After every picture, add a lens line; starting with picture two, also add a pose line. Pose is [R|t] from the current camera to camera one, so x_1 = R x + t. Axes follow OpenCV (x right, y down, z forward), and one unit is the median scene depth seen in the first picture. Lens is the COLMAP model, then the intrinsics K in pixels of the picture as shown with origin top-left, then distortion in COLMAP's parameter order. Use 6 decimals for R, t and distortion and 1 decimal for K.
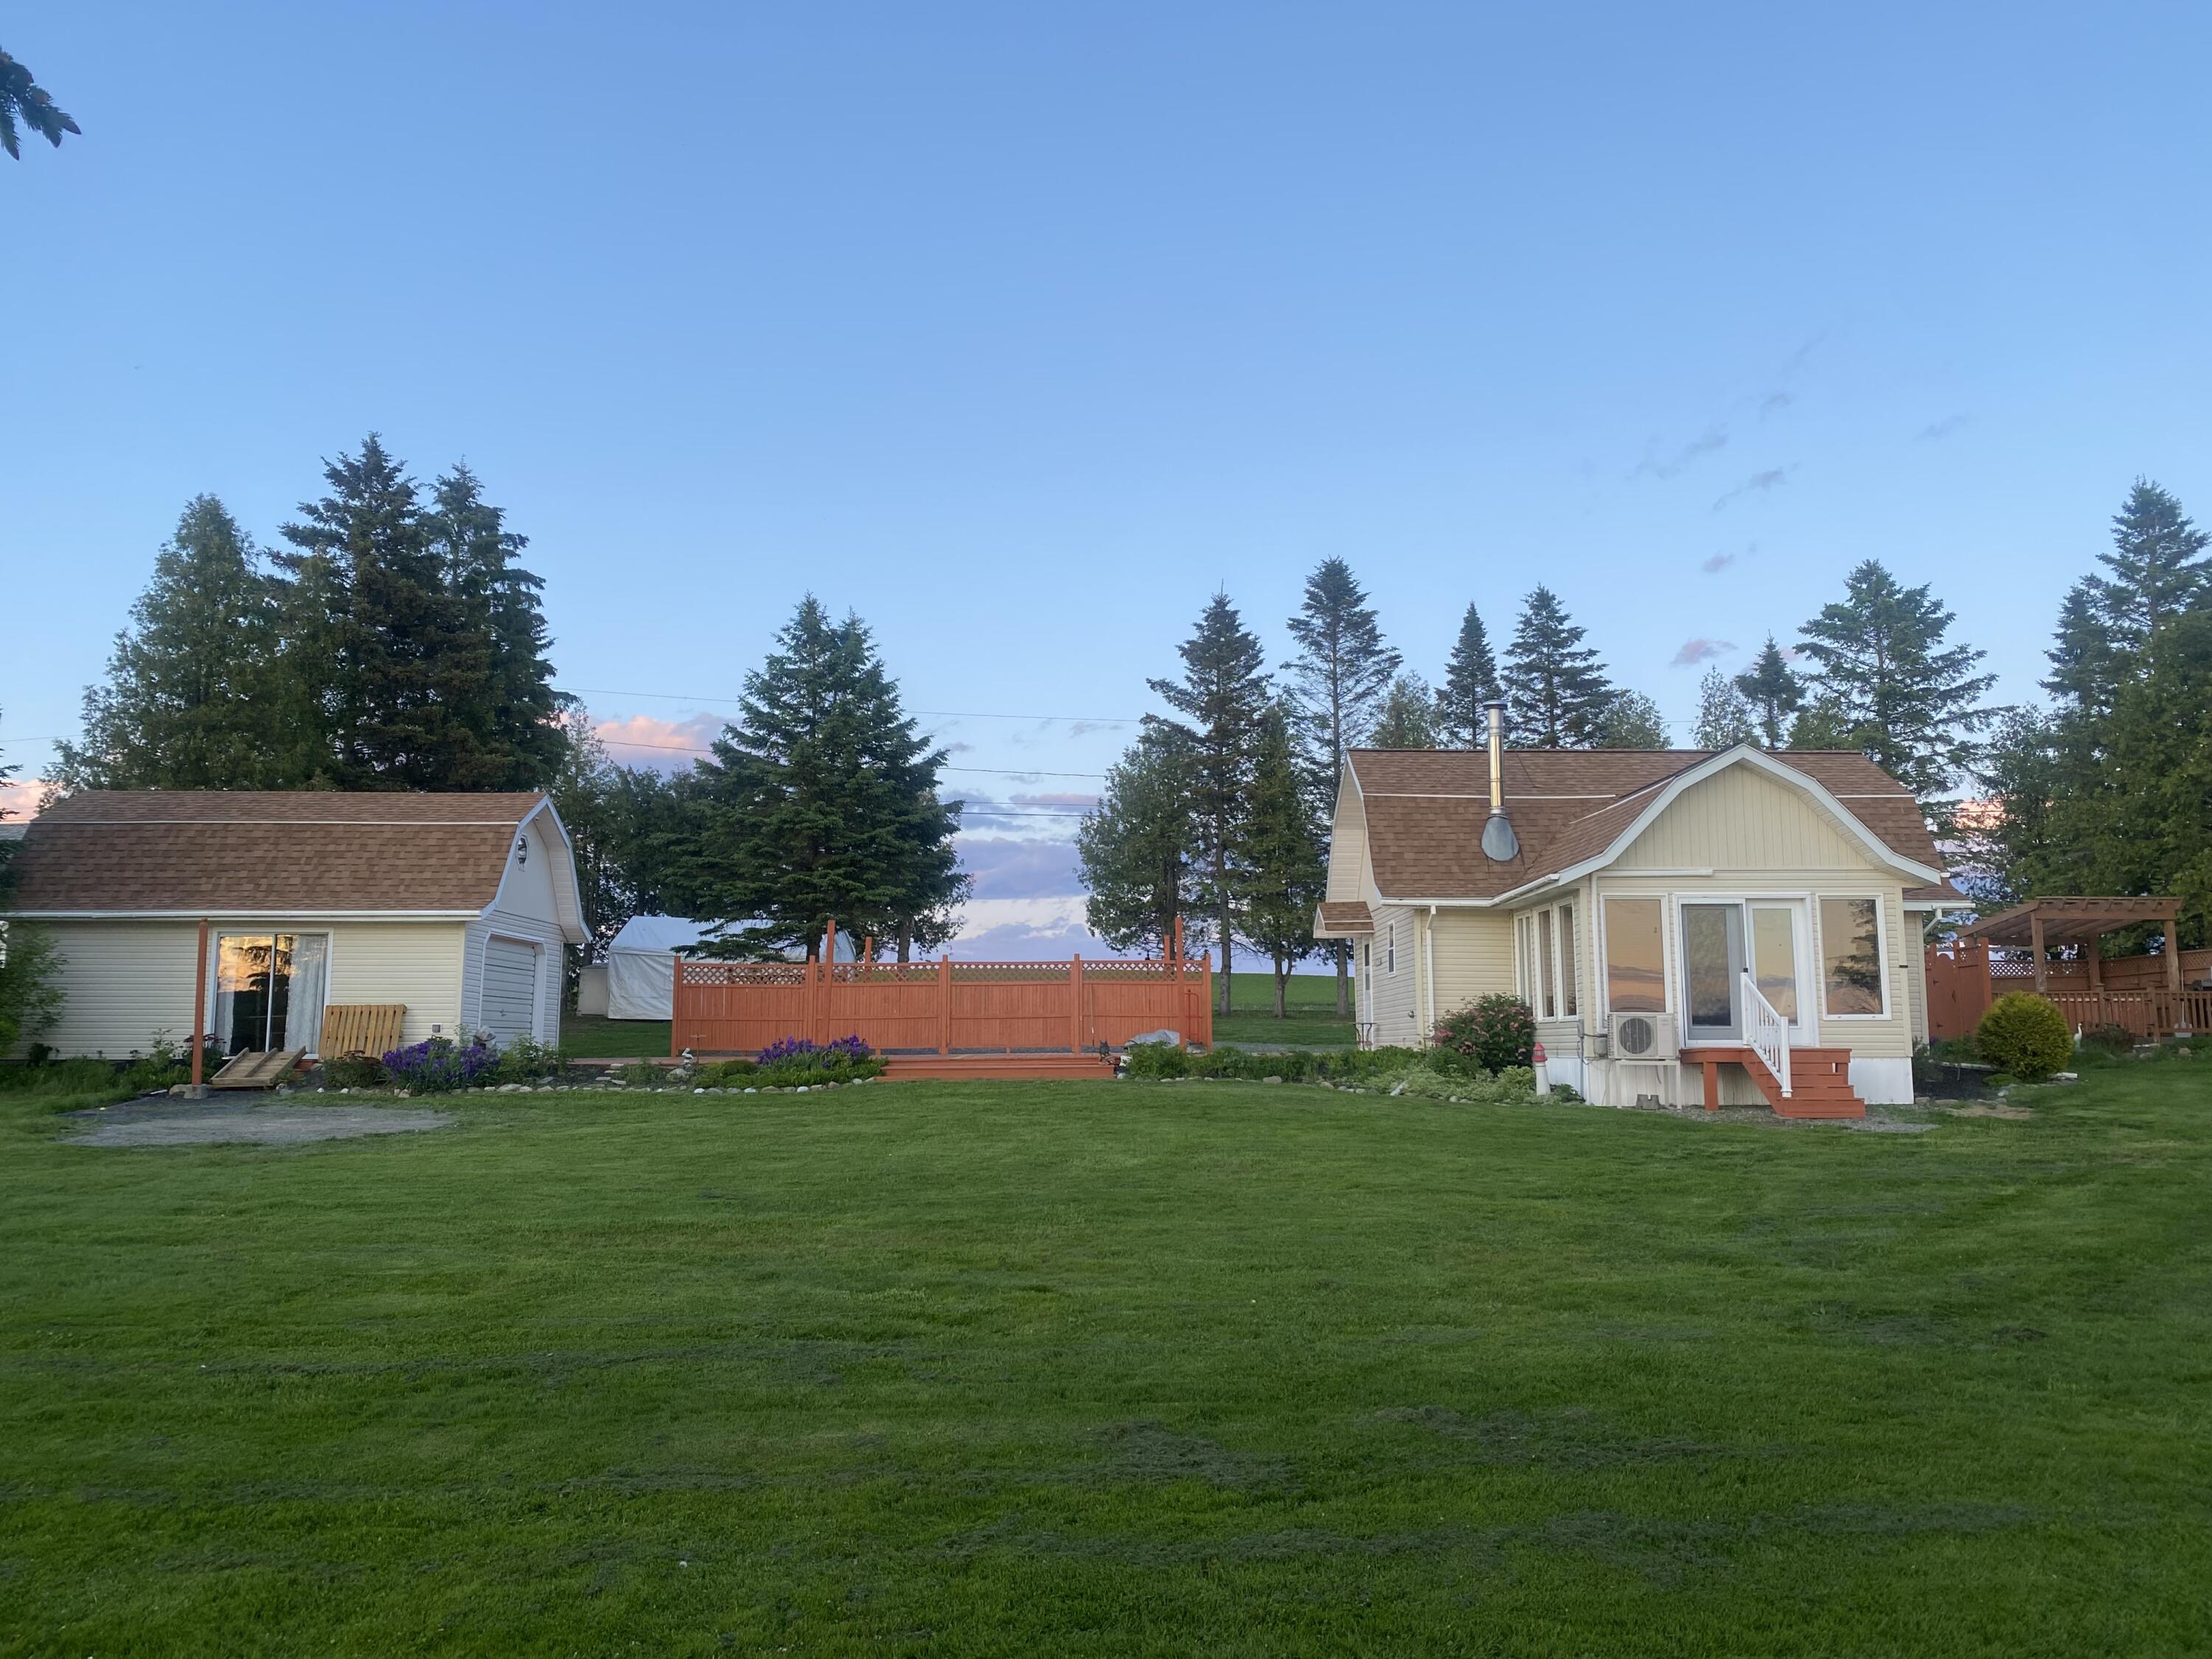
lens RADIAL K [[1691.4, 0, 1093.9], [0, 1691.4, 830.3], [0, 0, 1]] dist [0.059955, -0.058679]
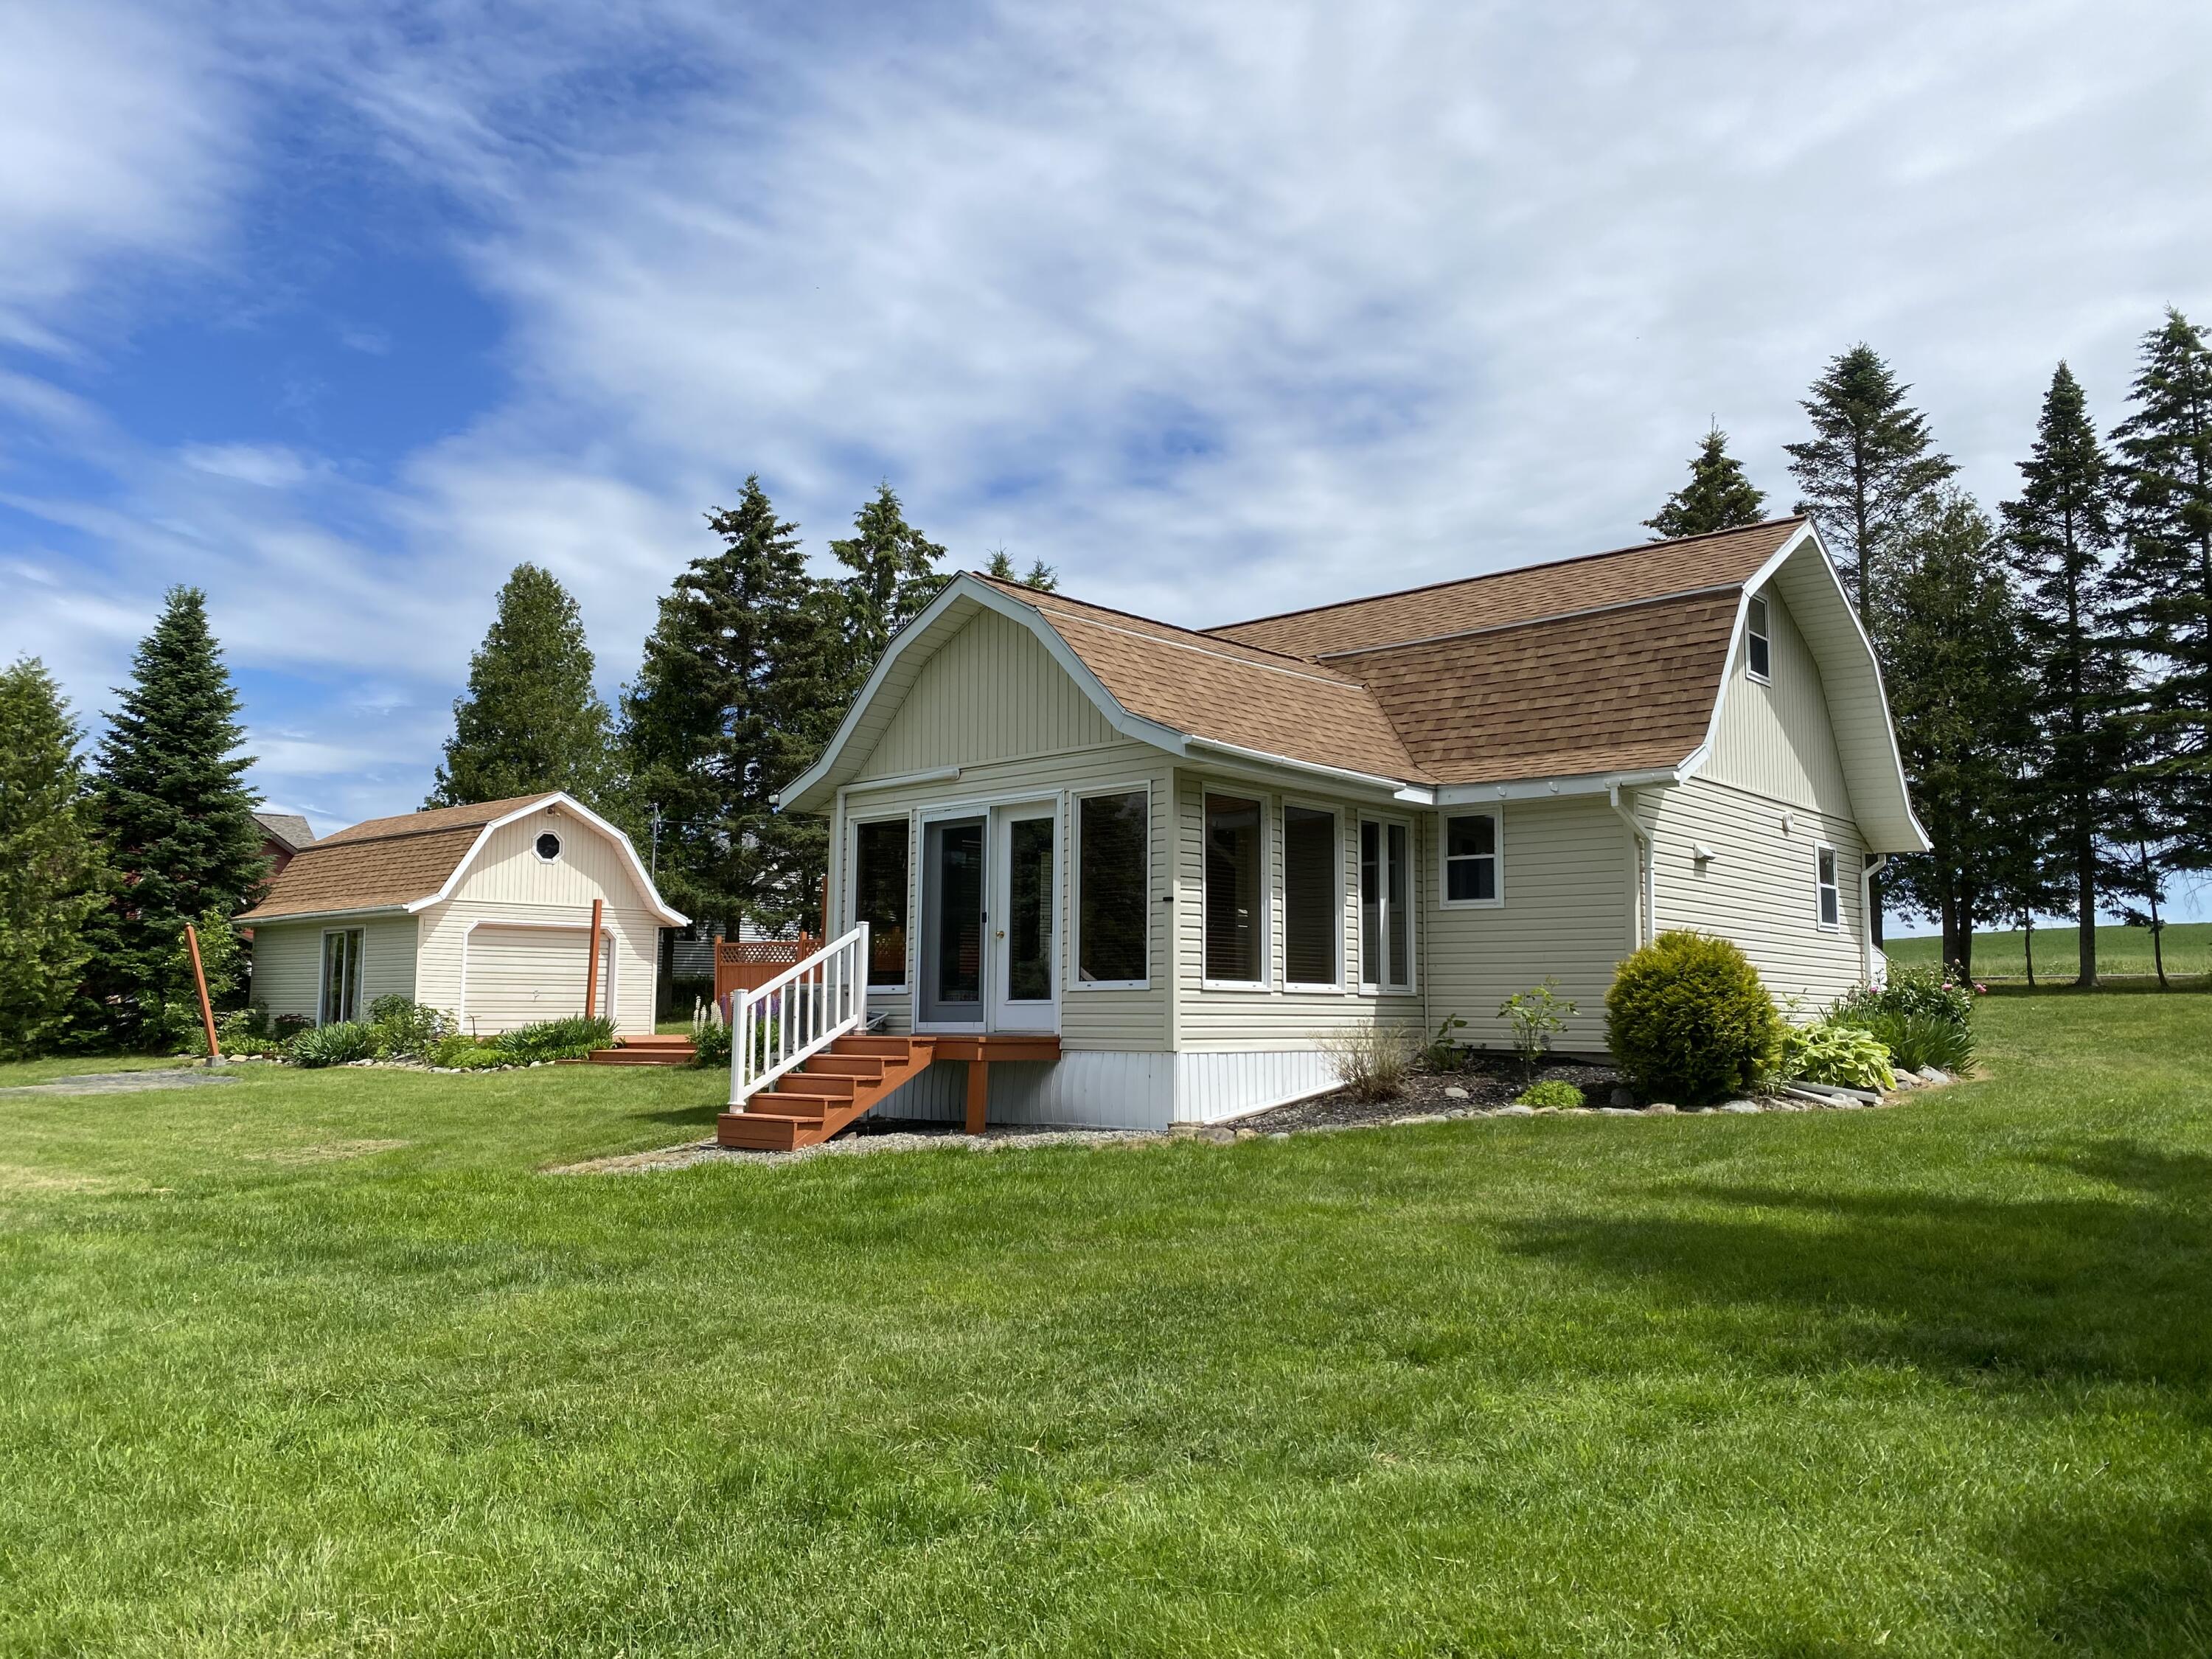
lens RADIAL K [[1692.6, 0, 1113.6], [0, 1692.6, 823.6], [0, 0, 1]] dist [0.068289, -0.039127]
pose [[0.749965, -0.073798, -0.657348, 0.397303], [0.082314, 0.996445, -0.017956, 0.028826], [0.656336, -0.040643, 0.753374, 0.251977]]
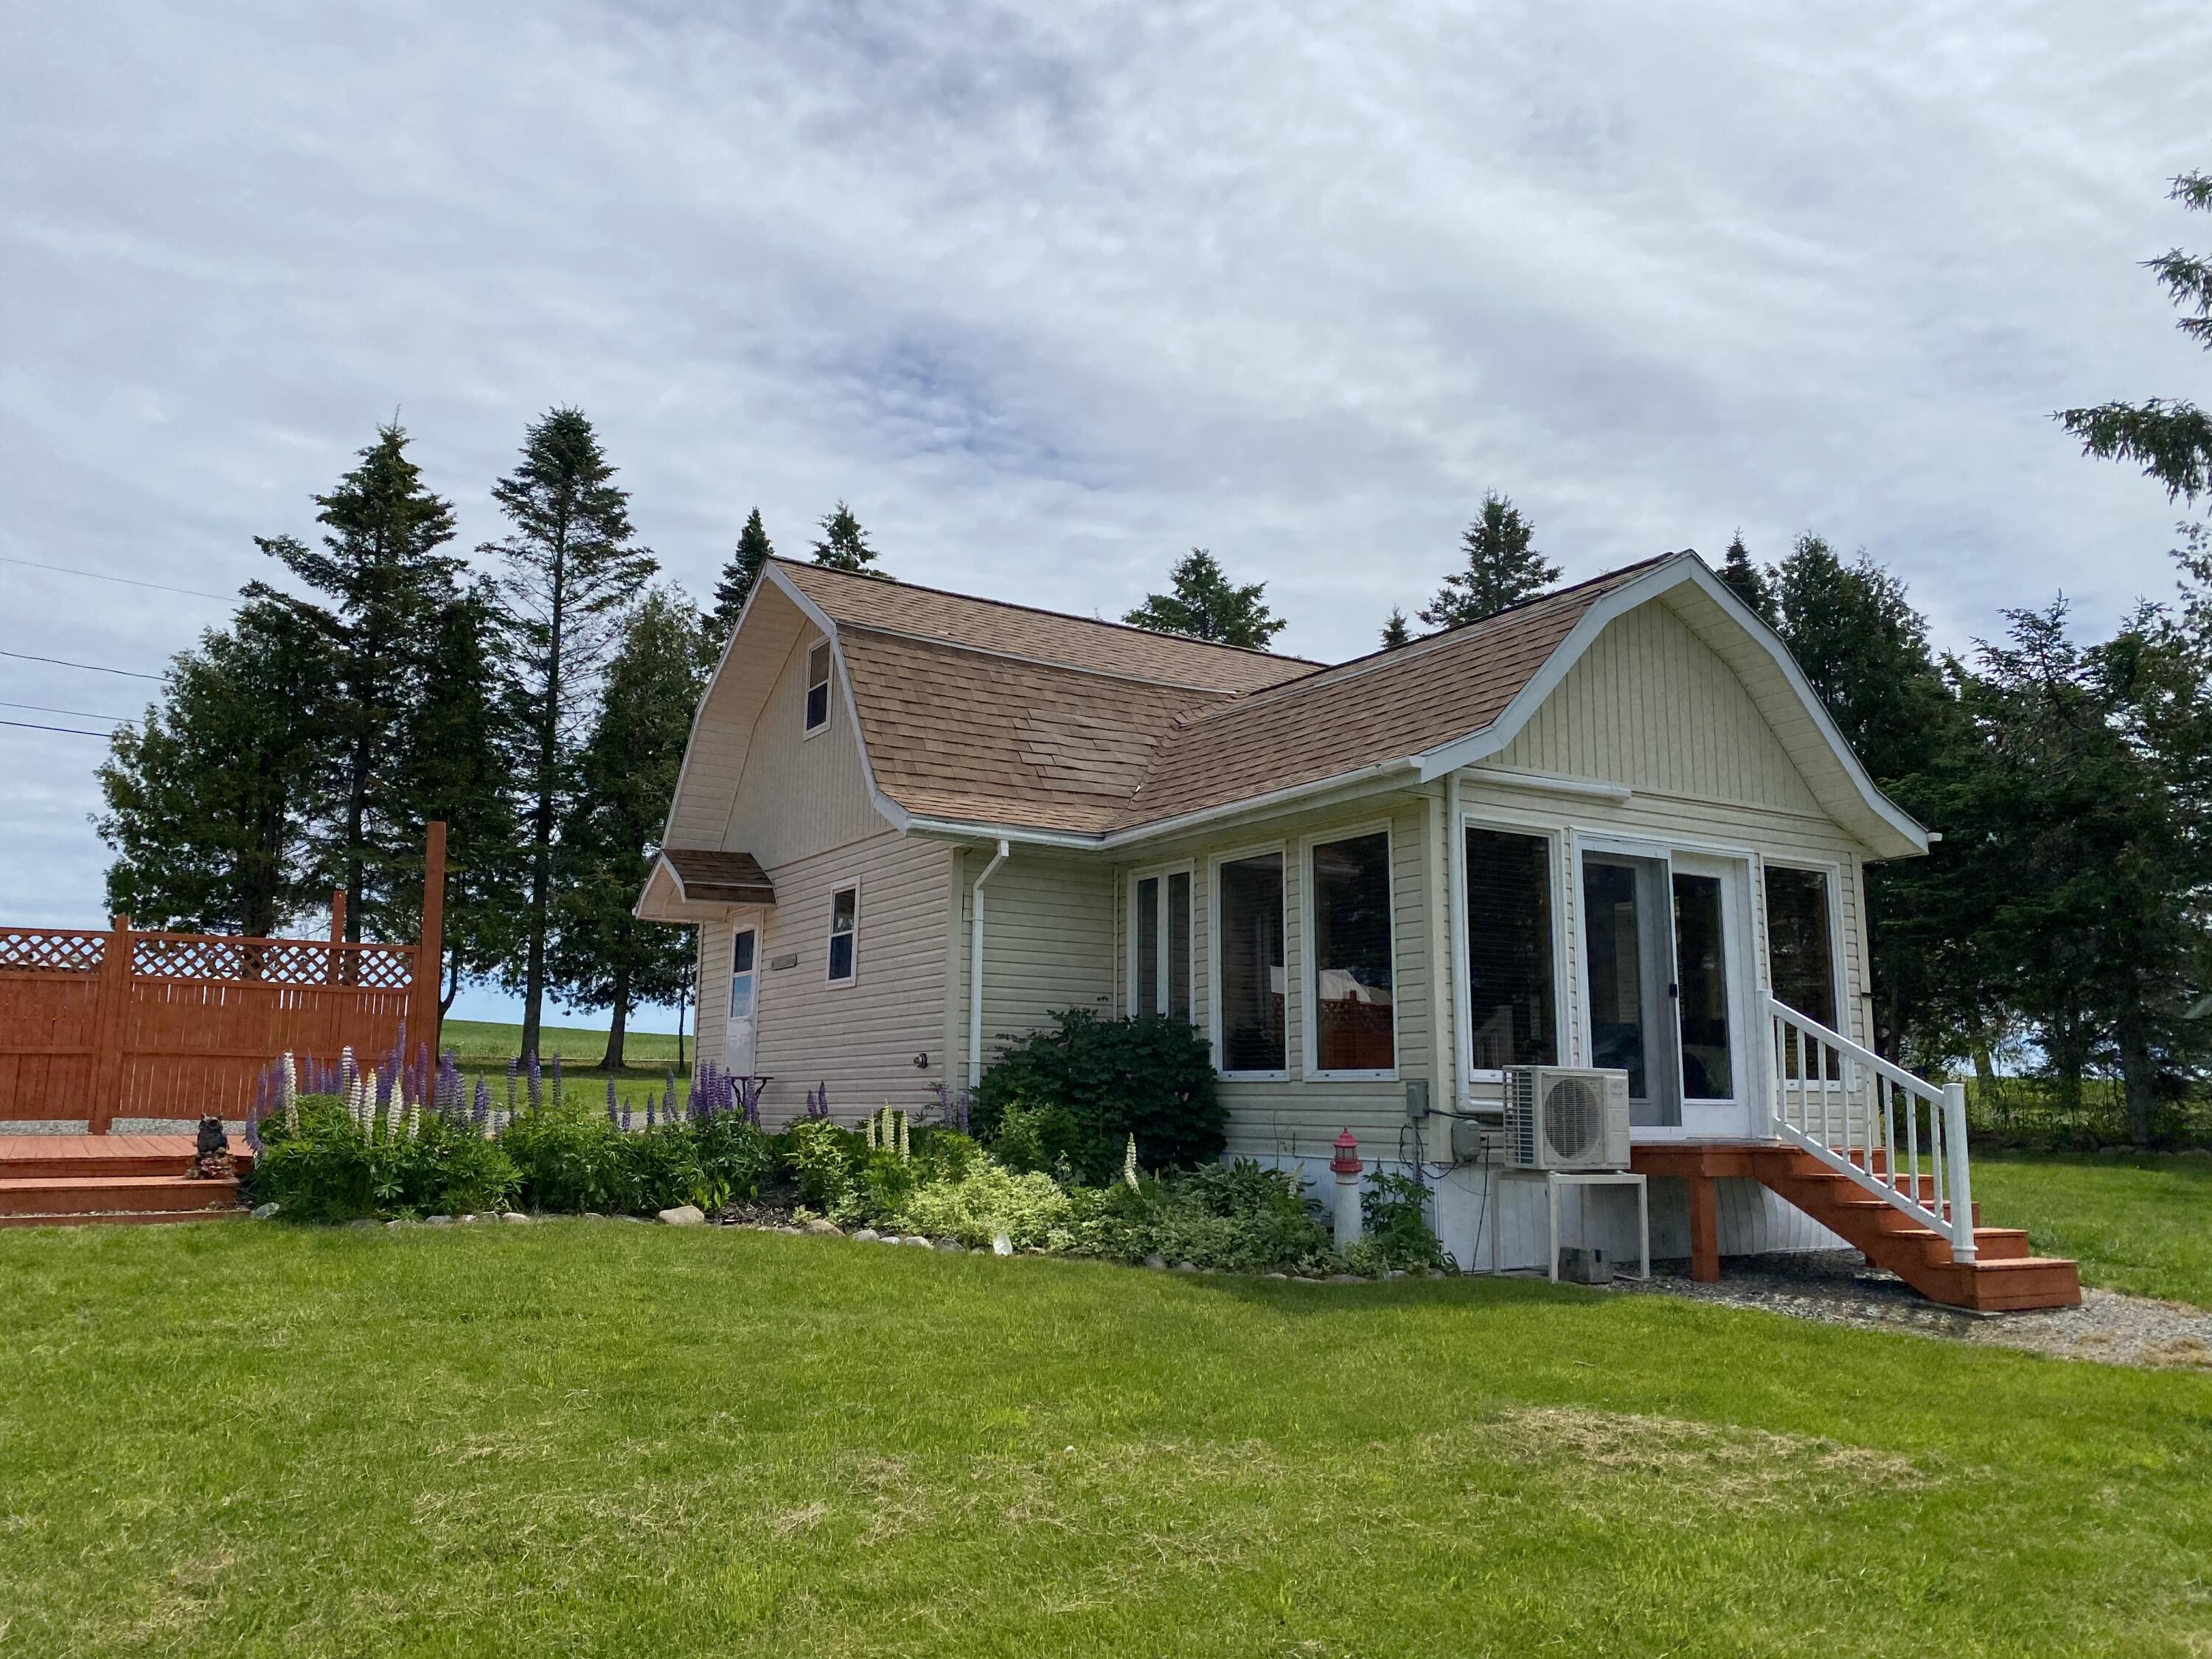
lens RADIAL K [[1698.4, 0, 1106.0], [0, 1698.4, 829.5], [0, 0, 1]] dist [0.001110, 0.000074]
pose [[0.854514, 0.095524, 0.510569, -0.012444], [-0.079304, 0.995413, -0.053508, 0.034758], [-0.513338, 0.005233, 0.858170, 0.302431]]
